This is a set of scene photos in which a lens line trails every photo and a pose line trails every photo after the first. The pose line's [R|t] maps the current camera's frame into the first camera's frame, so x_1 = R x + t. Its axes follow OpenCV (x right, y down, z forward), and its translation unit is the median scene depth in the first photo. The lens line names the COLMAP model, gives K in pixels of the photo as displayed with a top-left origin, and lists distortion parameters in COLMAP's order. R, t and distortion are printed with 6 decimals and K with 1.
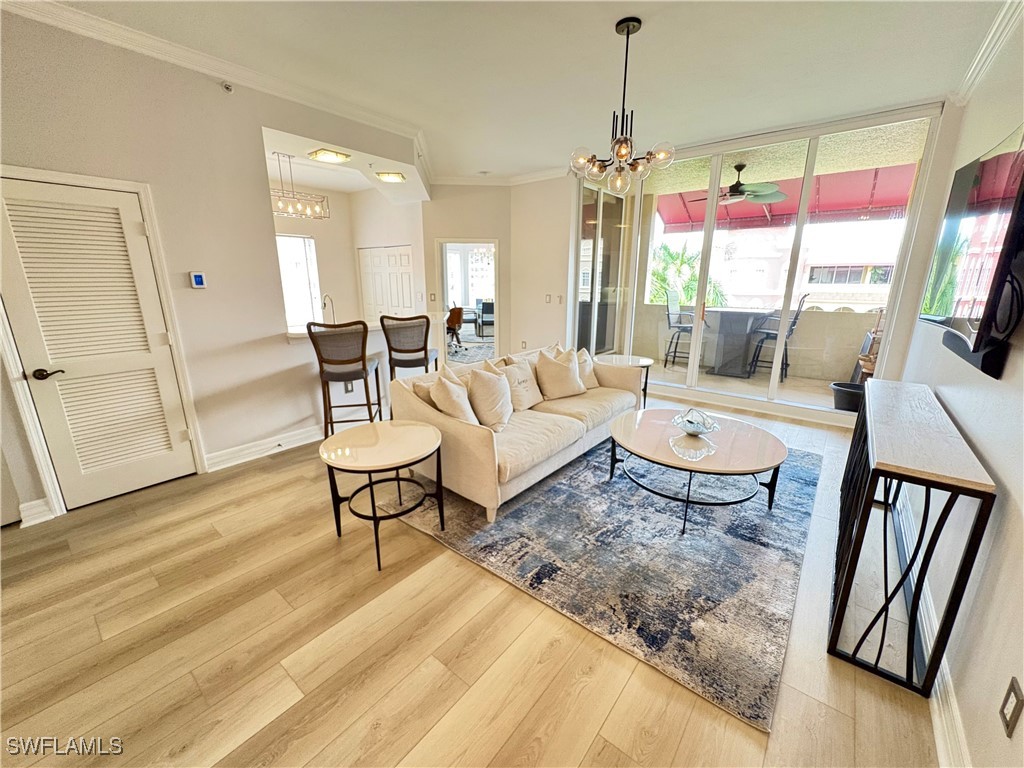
lens RADIAL K [[410.1, 0, 516.4], [0, 410.1, 385.8], [0, 0, 1]] dist [0.001390, 0.000167]
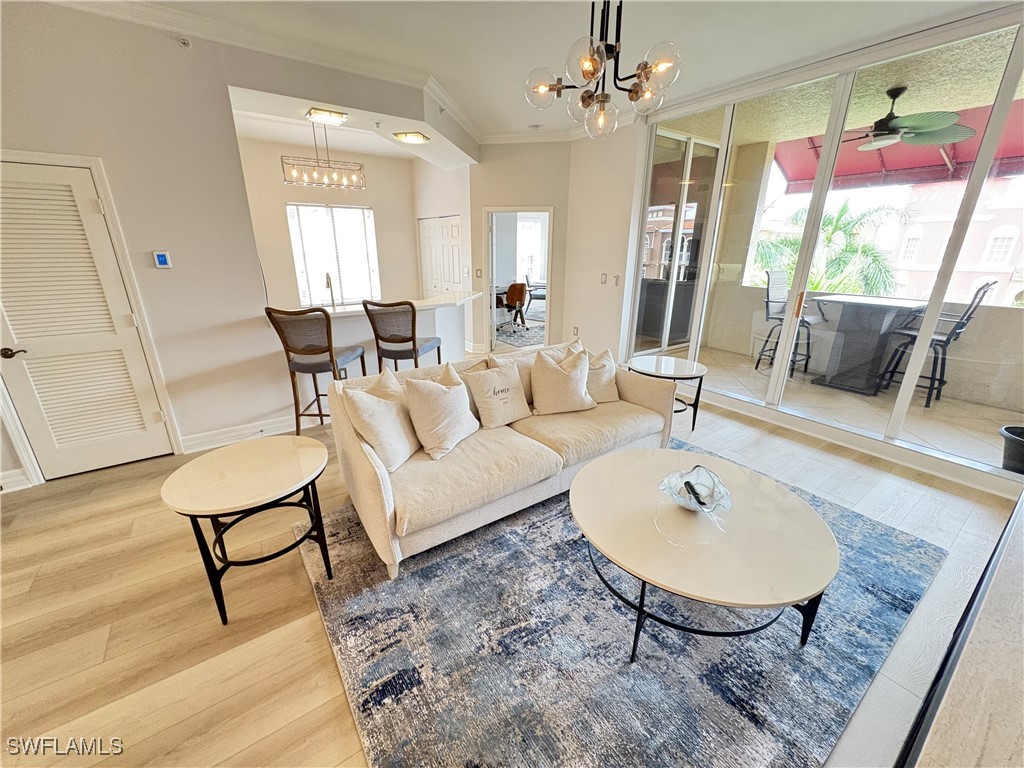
lens RADIAL K [[410.1, 0, 517.0], [0, 410.1, 385.2], [0, 0, 1]] dist [0.001390, 0.000167]
pose [[0.962393, 0.092051, -0.255590, 0.273978], [-0.073601, 0.994005, 0.080854, -0.097513], [0.261501, -0.059002, 0.963398, 0.257123]]
